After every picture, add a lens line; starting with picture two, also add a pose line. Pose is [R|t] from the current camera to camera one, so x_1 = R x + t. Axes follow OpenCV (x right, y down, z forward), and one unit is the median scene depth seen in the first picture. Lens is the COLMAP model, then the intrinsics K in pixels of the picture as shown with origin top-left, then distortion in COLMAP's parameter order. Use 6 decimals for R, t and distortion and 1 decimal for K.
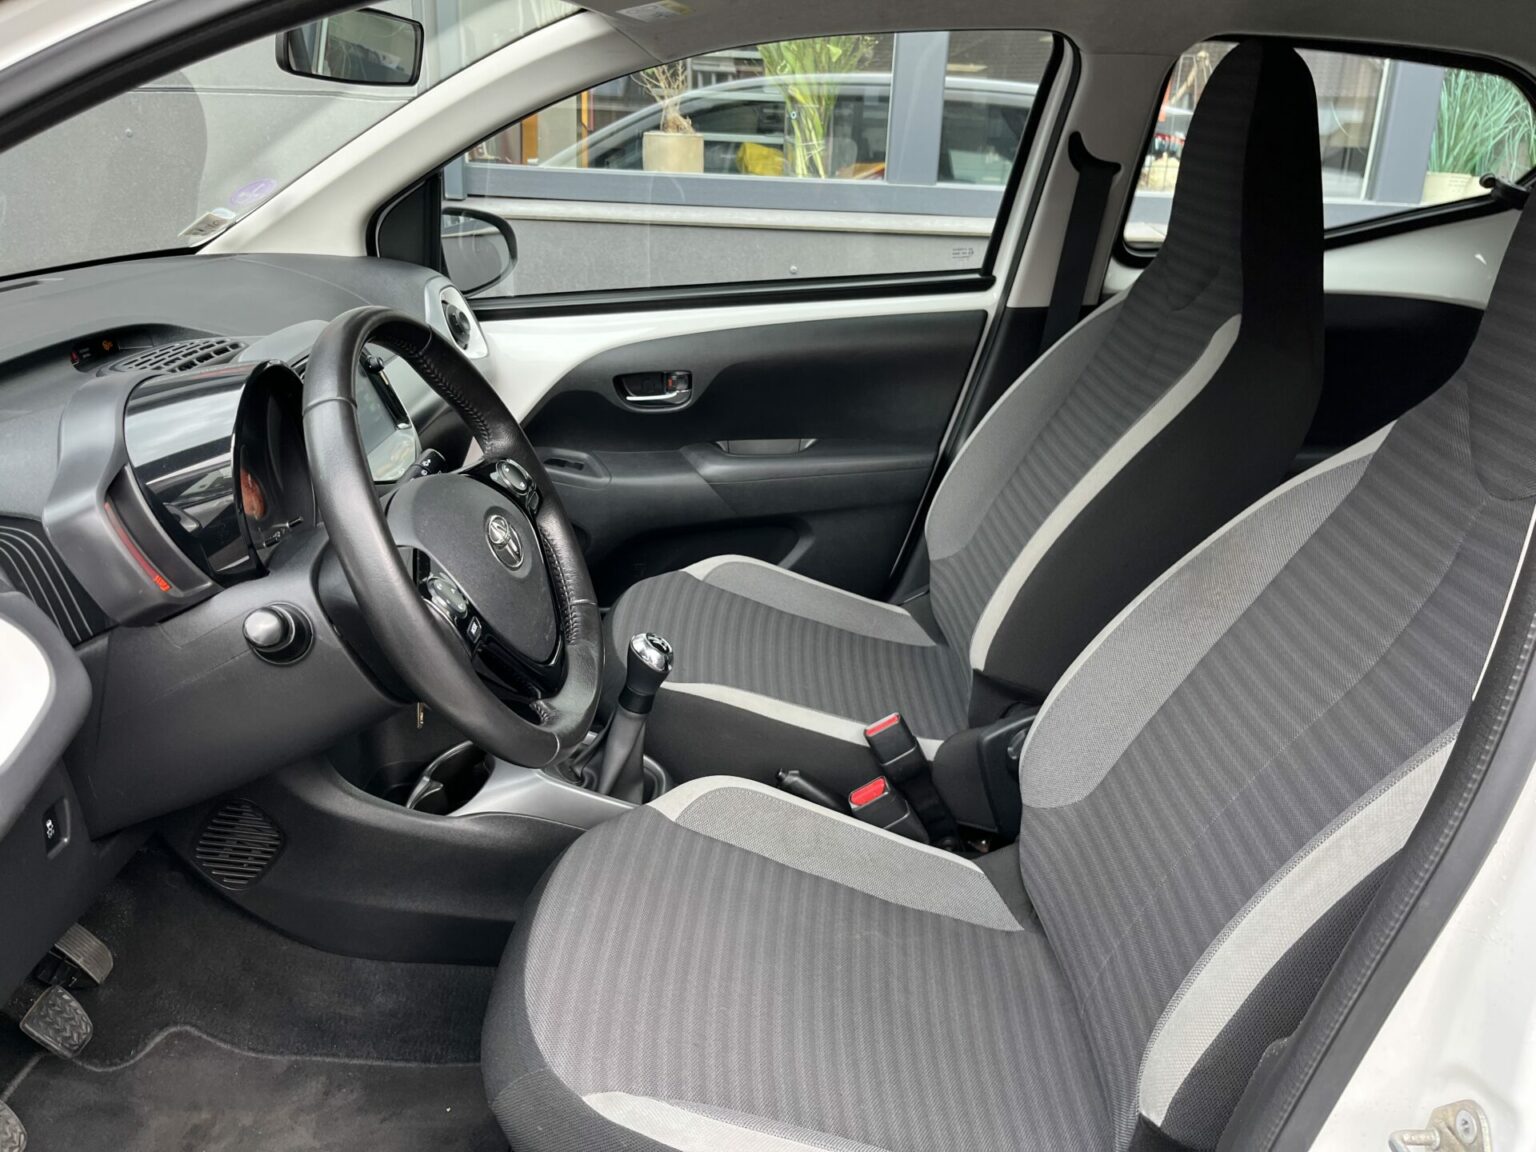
lens RADIAL K [[1187.7, 0, 768.0], [0, 1187.7, 576.0], [0, 0, 1]] dist [0.053302, -0.002089]
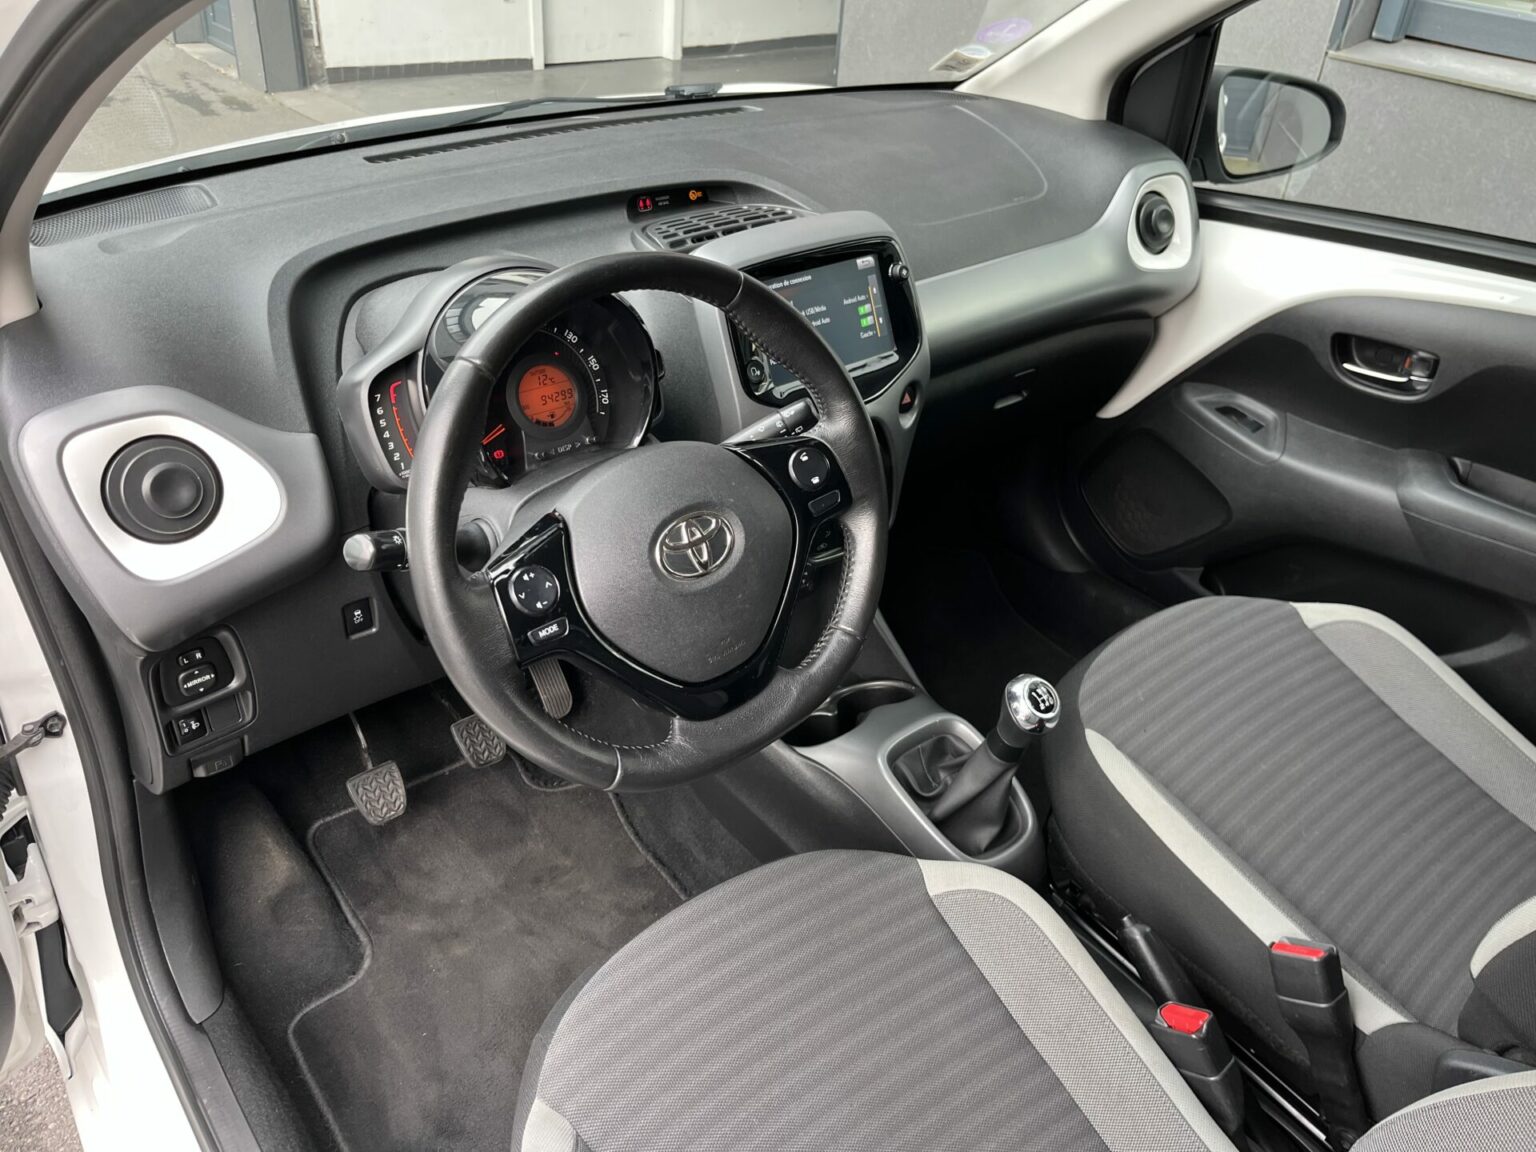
lens RADIAL K [[1187.3, 0, 771.1], [0, 1187.3, 579.3], [0, 0, 1]] dist [0.057295, -0.106406]
pose [[0.635555, 0.425857, -0.643984, 0.212137], [-0.303217, 0.904776, 0.299066, -0.154031], [0.710020, 0.005194, 0.704162, 0.227105]]
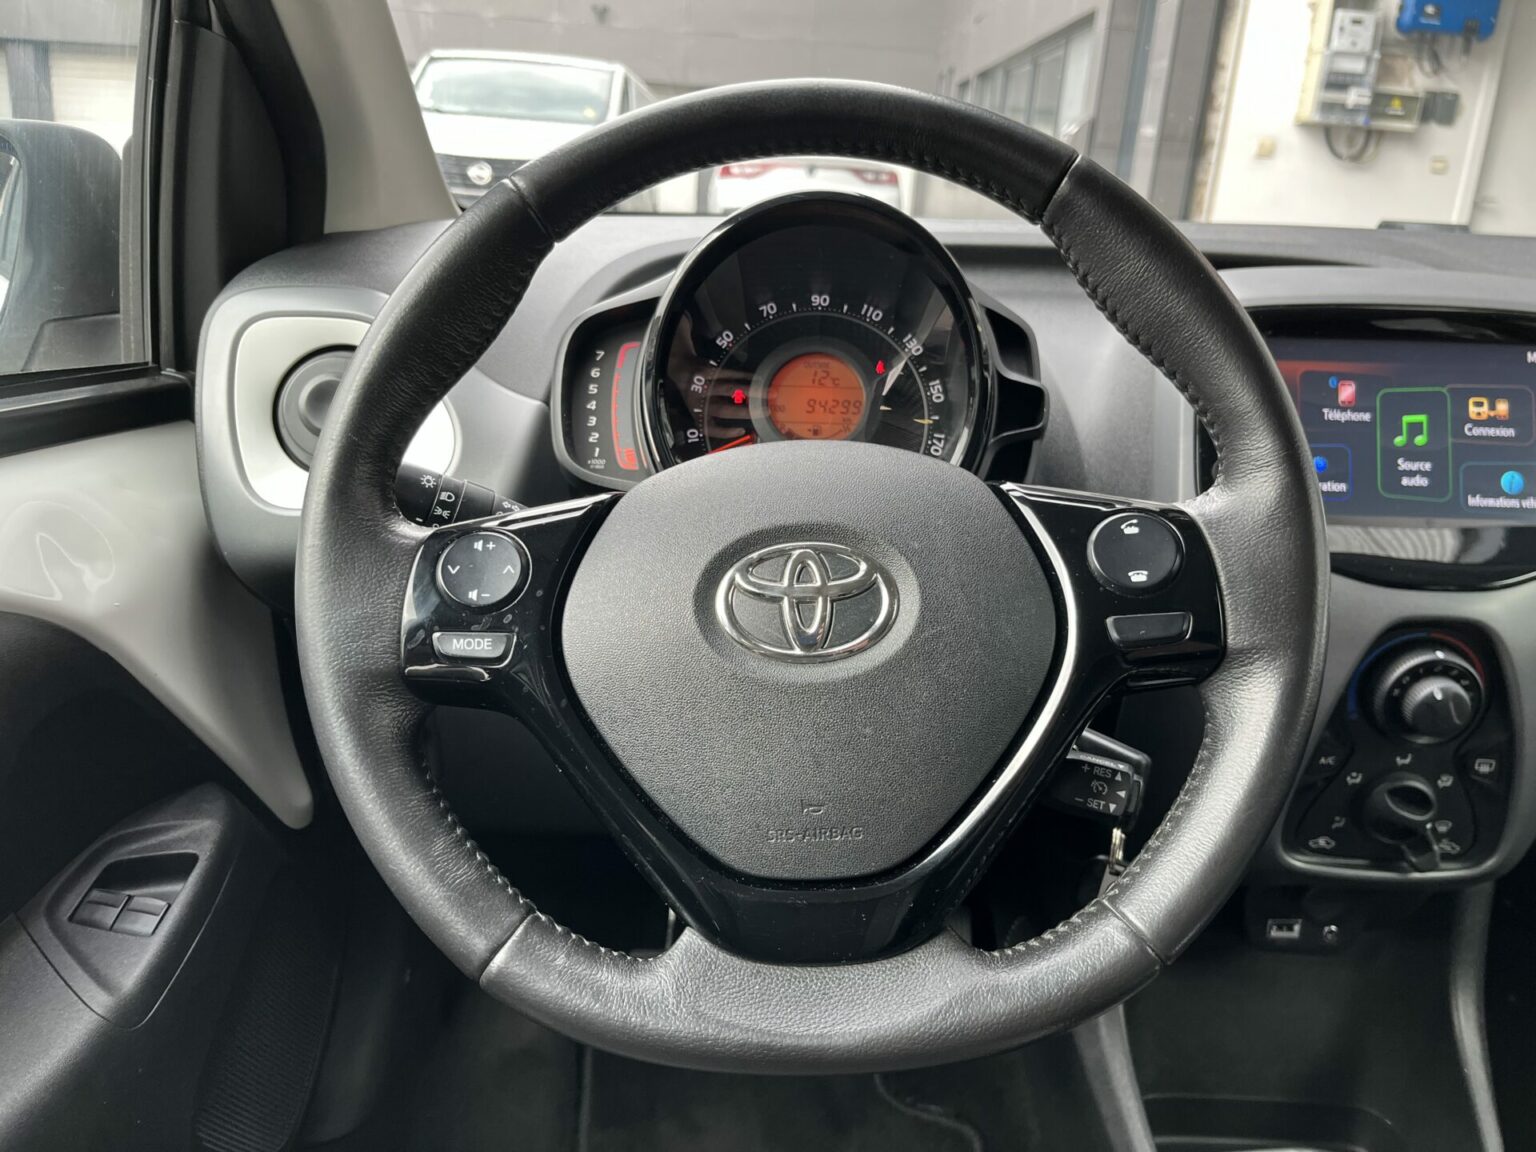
lens RADIAL K [[1187.3, 0, 771.1], [0, 1187.3, 579.3], [0, 0, 1]] dist [0.057295, -0.106406]
pose [[-0.028615, 0.300332, -0.953405, 0.113345], [-0.388257, 0.875568, 0.287466, -0.086695], [0.921107, 0.378393, 0.091551, 0.507092]]
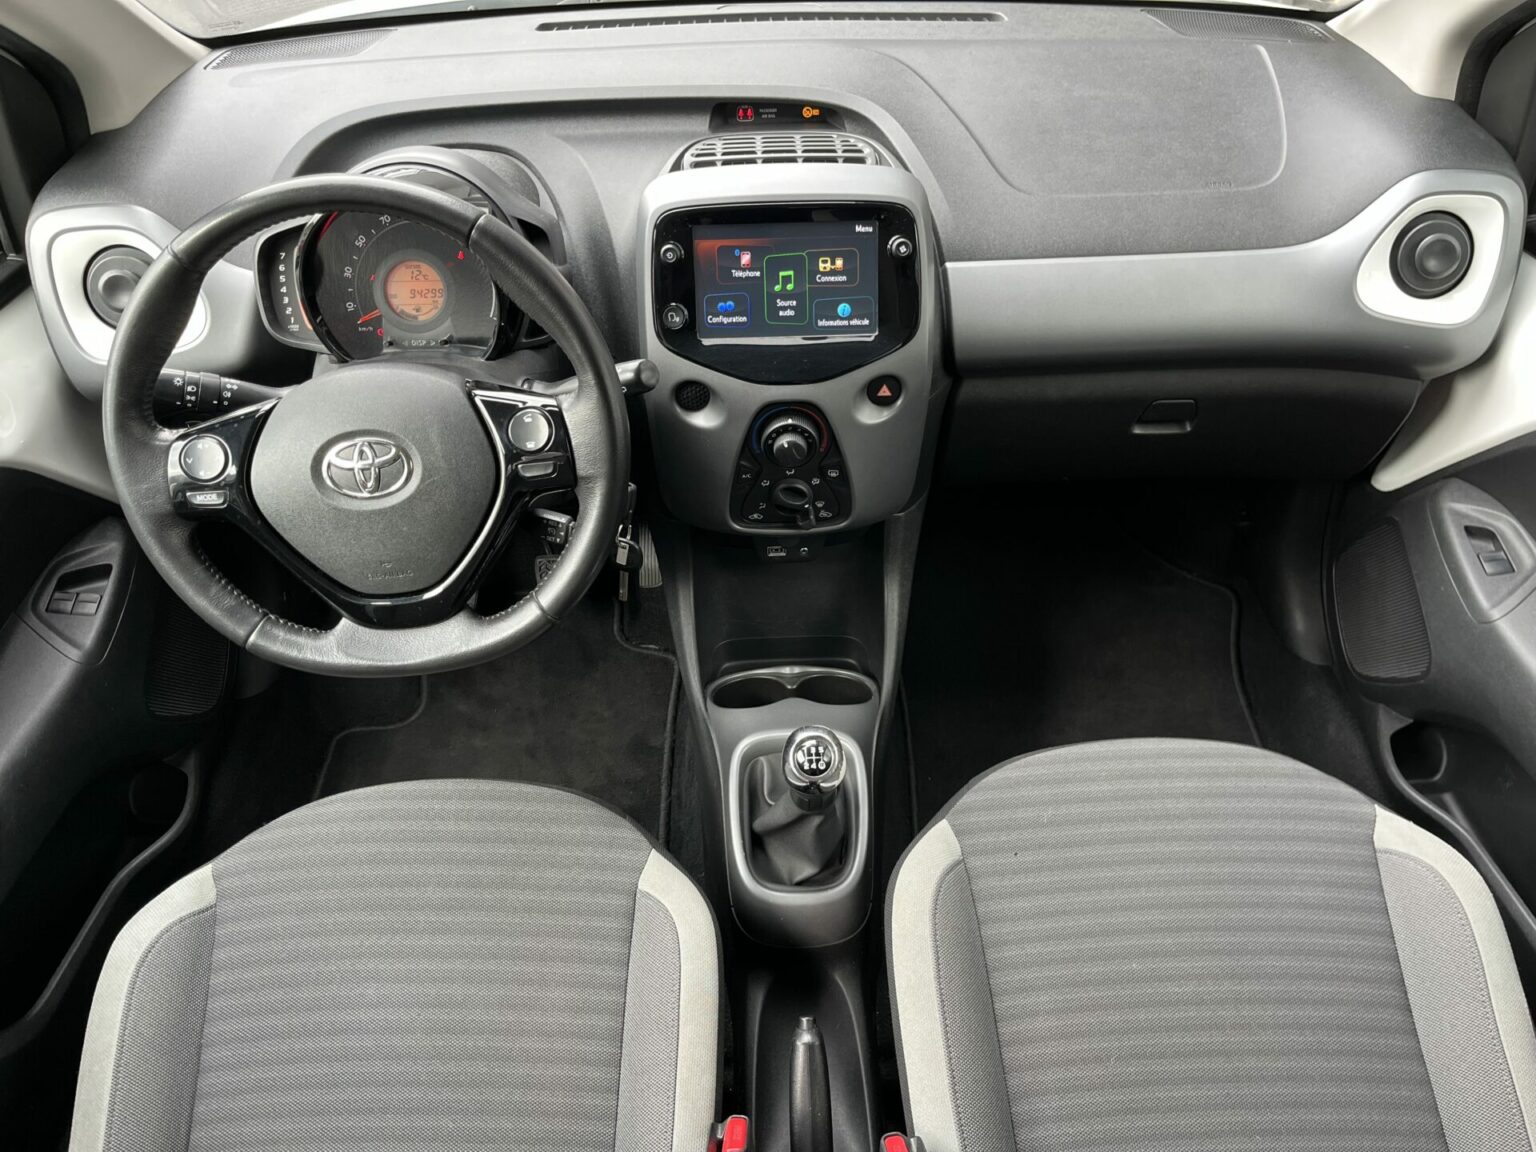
lens RADIAL K [[1180.0, 0, 768.0], [0, 1180.0, 576.0], [0, 0, 1]] dist [0.065347, -0.111851]
pose [[0.033498, 0.639377, -0.768164, 0.294961], [-0.350455, 0.727308, 0.590088, -0.331162], [0.935980, 0.249440, 0.248436, 0.581496]]
